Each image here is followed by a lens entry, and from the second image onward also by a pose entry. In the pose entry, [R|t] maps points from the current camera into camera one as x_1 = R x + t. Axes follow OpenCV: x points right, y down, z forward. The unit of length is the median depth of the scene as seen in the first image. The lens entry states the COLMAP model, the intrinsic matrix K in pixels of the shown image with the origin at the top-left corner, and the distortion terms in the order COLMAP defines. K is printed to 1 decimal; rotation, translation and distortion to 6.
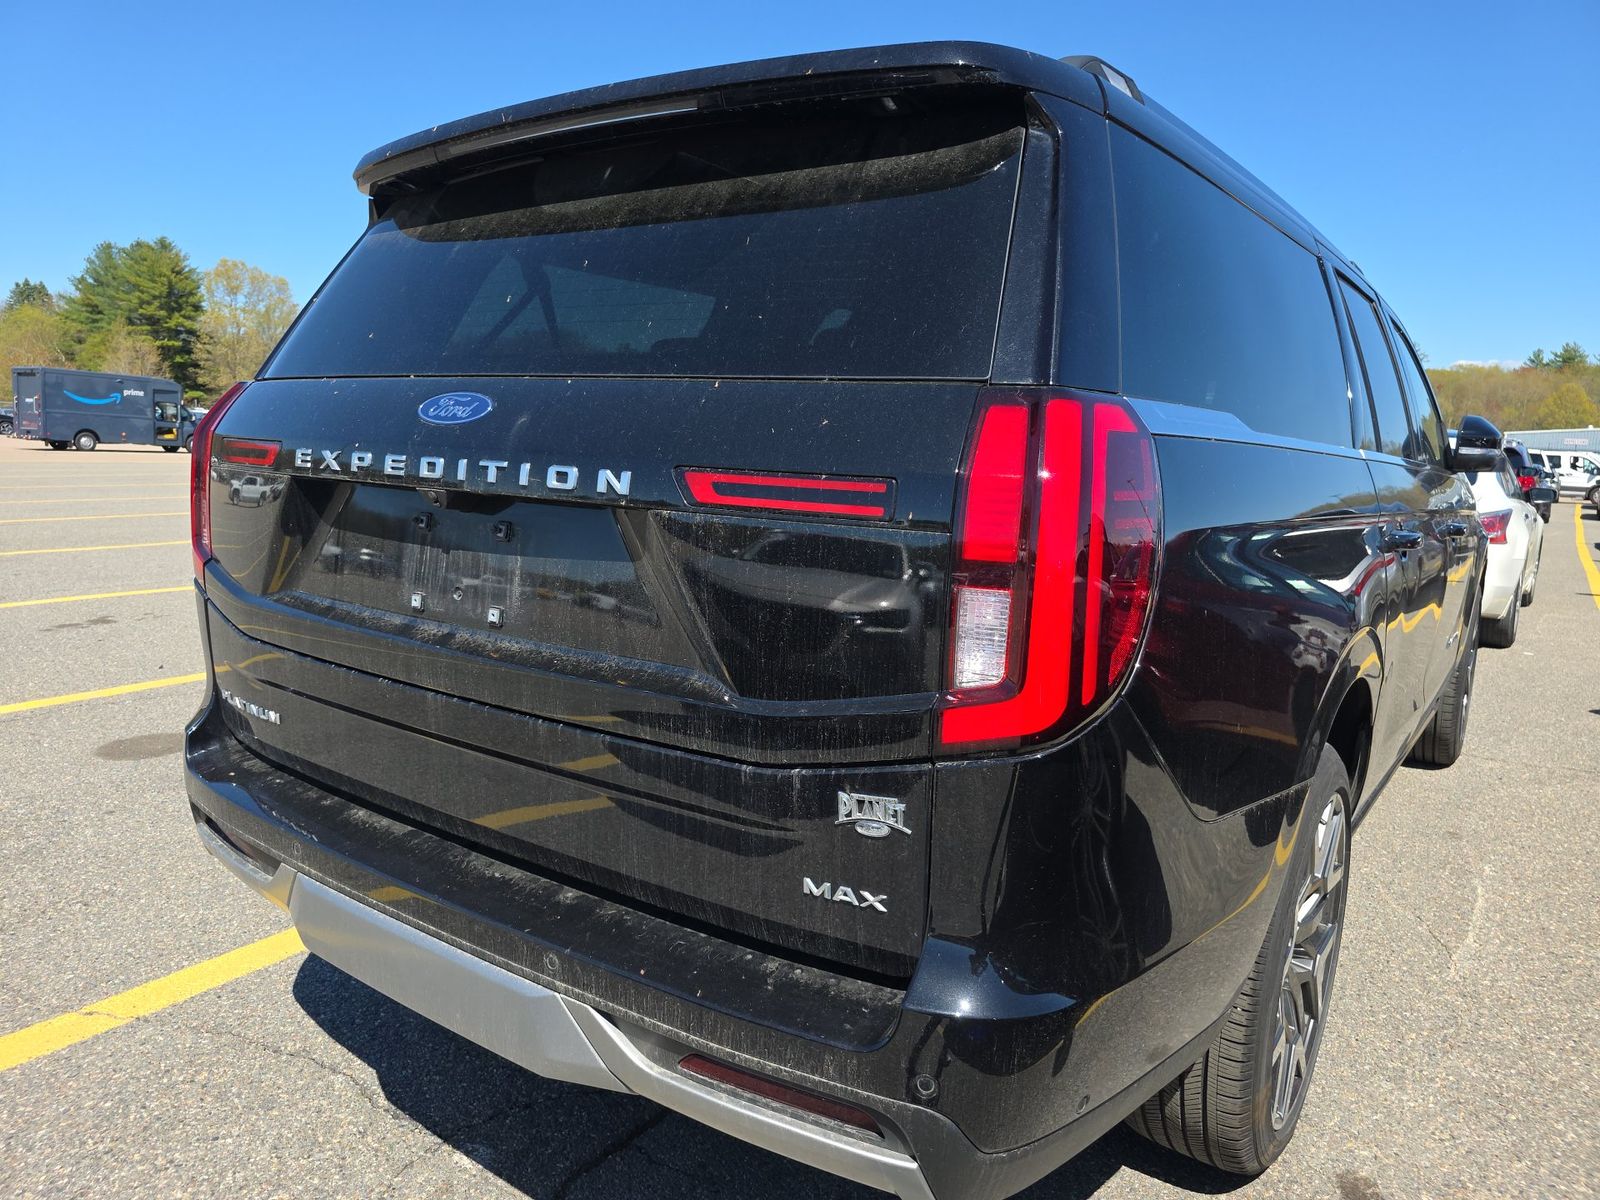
lens RADIAL K [[1123.0, 0, 764.9], [0, 1123.0, 602.0], [0, 0, 1]] dist [0.060999, -0.170726]
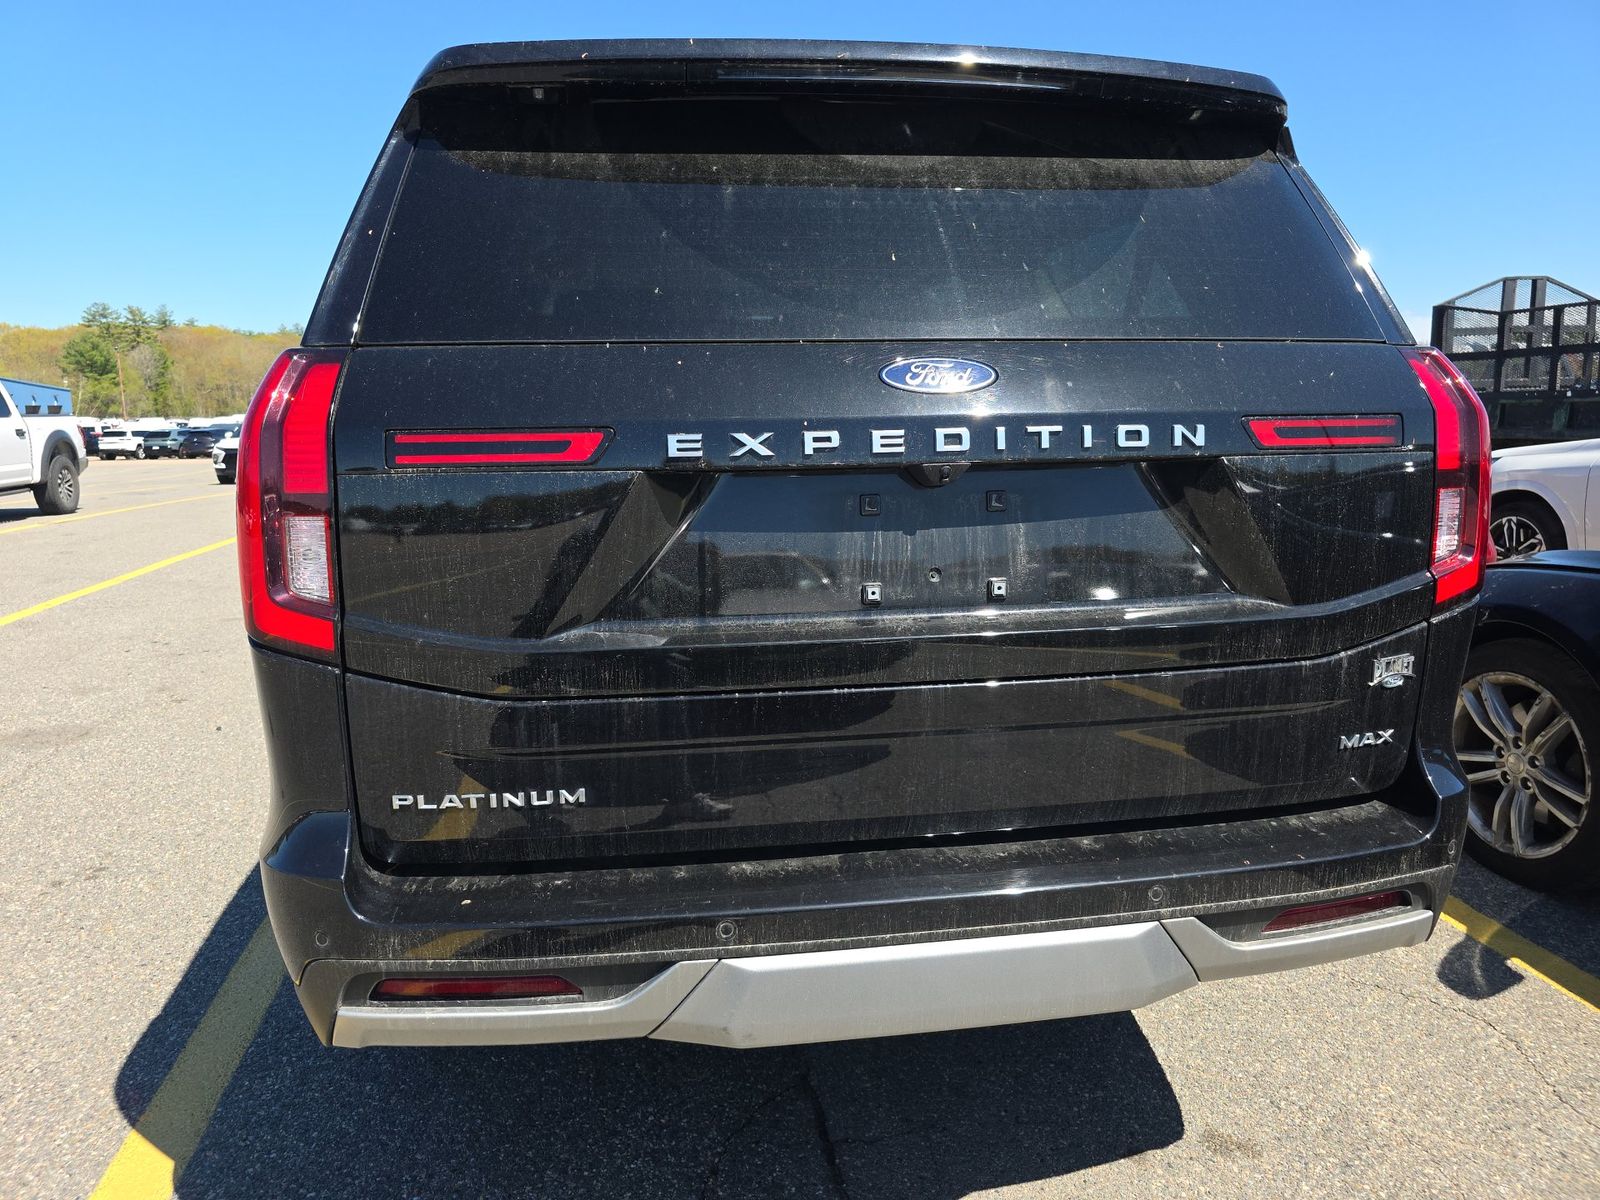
lens RADIAL K [[1148.2, 0, 770.4], [0, 1148.2, 562.8], [0, 0, 1]] dist [0.069869, -0.183140]
pose [[0.694788, -0.143651, 0.704722, -1.122151], [0.145171, 0.987693, 0.058207, -0.099910], [-0.704411, 0.061863, 0.707091, 0.458675]]
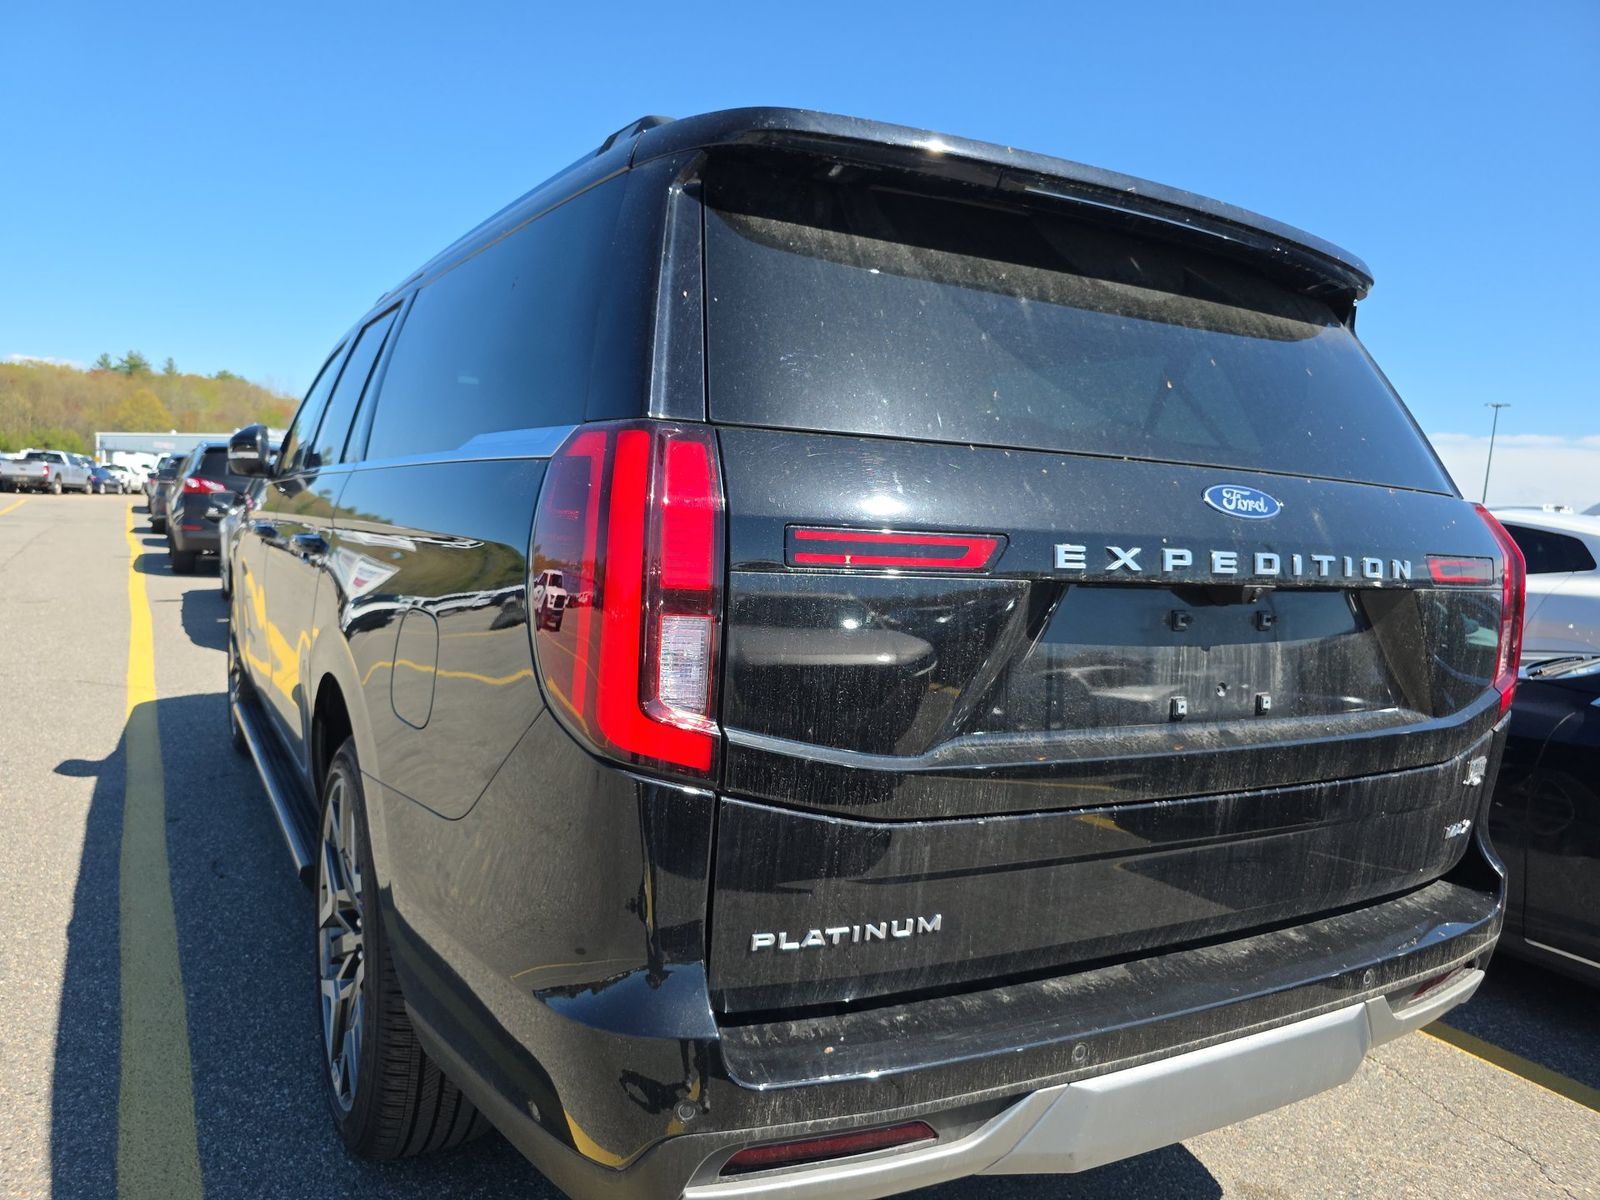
lens RADIAL K [[1123.0, 0, 764.9], [0, 1123.0, 602.0], [0, 0, 1]] dist [0.060999, -0.170726]
pose [[0.407752, -0.096288, 0.908001, -1.425424], [0.090131, 0.993812, 0.064912, -0.197046], [-0.908633, 0.055371, 0.413908, 1.030909]]
